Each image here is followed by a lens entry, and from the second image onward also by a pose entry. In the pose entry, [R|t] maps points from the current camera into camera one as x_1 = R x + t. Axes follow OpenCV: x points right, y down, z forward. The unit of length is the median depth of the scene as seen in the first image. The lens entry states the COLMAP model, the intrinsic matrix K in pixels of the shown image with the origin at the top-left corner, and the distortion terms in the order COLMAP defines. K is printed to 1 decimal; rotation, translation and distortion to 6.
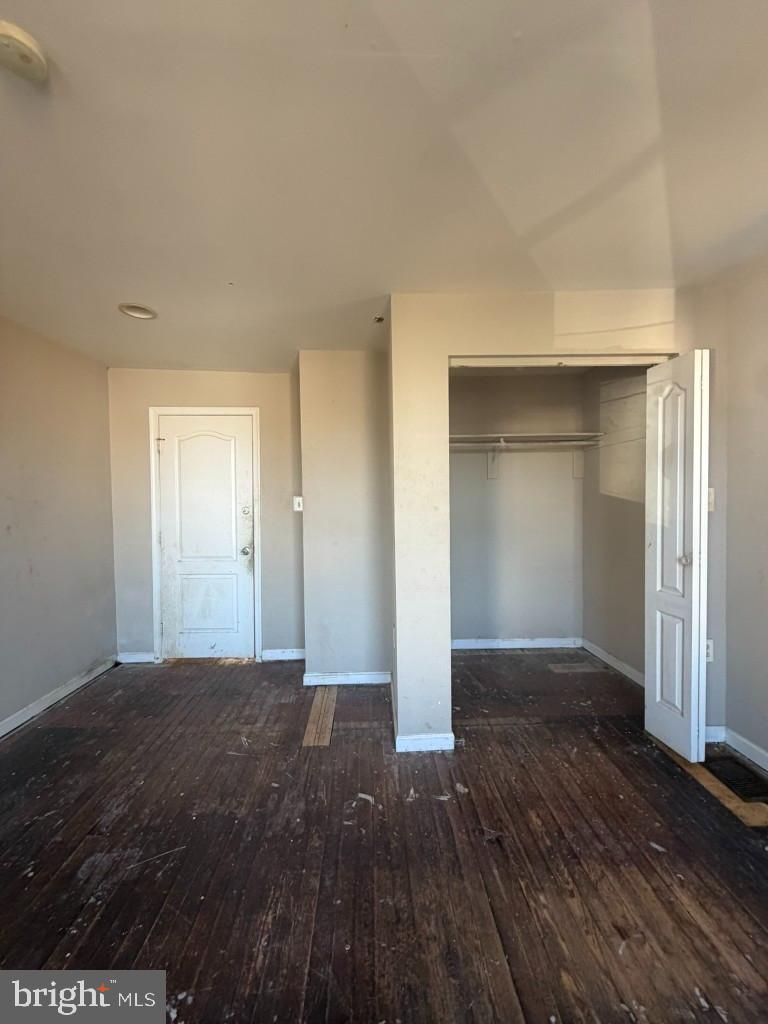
lens RADIAL K [[408.2, 0, 383.8], [0, 408.2, 507.6], [0, 0, 1]] dist [0.002359, 0.001137]
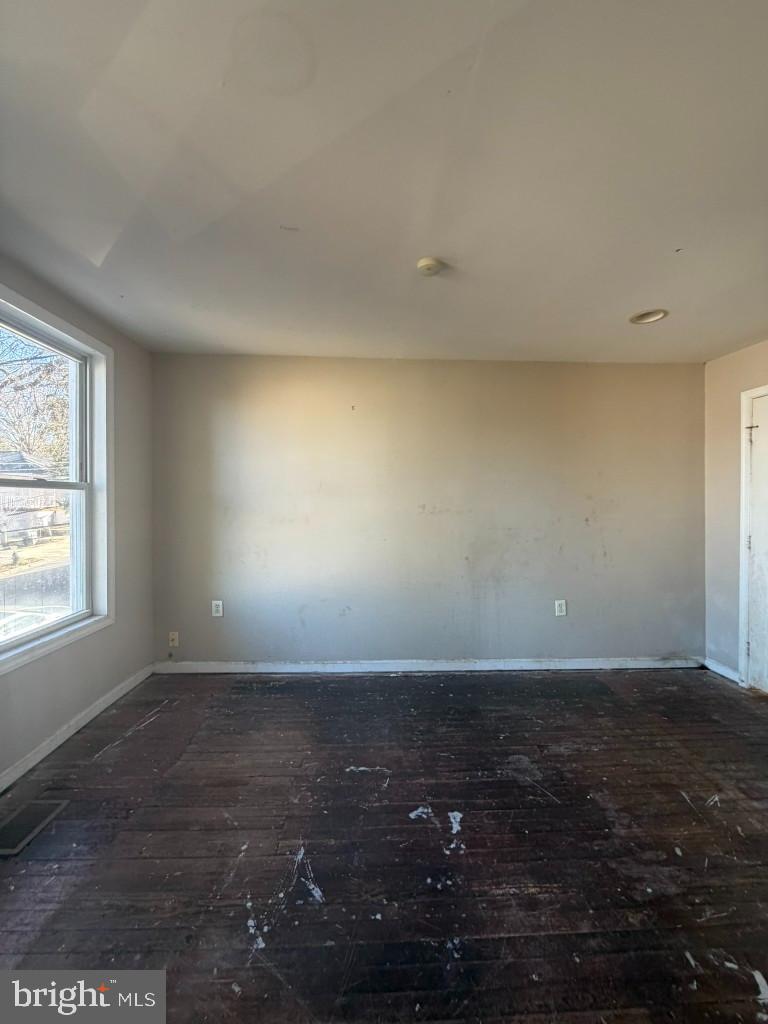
lens RADIAL K [[408.2, 0, 386.7], [0, 408.2, 508.7], [0, 0, 1]] dist [0.002359, 0.001137]
pose [[0.019243, 0.023934, -0.999528, 0.539601], [-0.013157, 0.999633, 0.023683, -0.014278], [0.999728, 0.012695, 0.019551, 0.410878]]
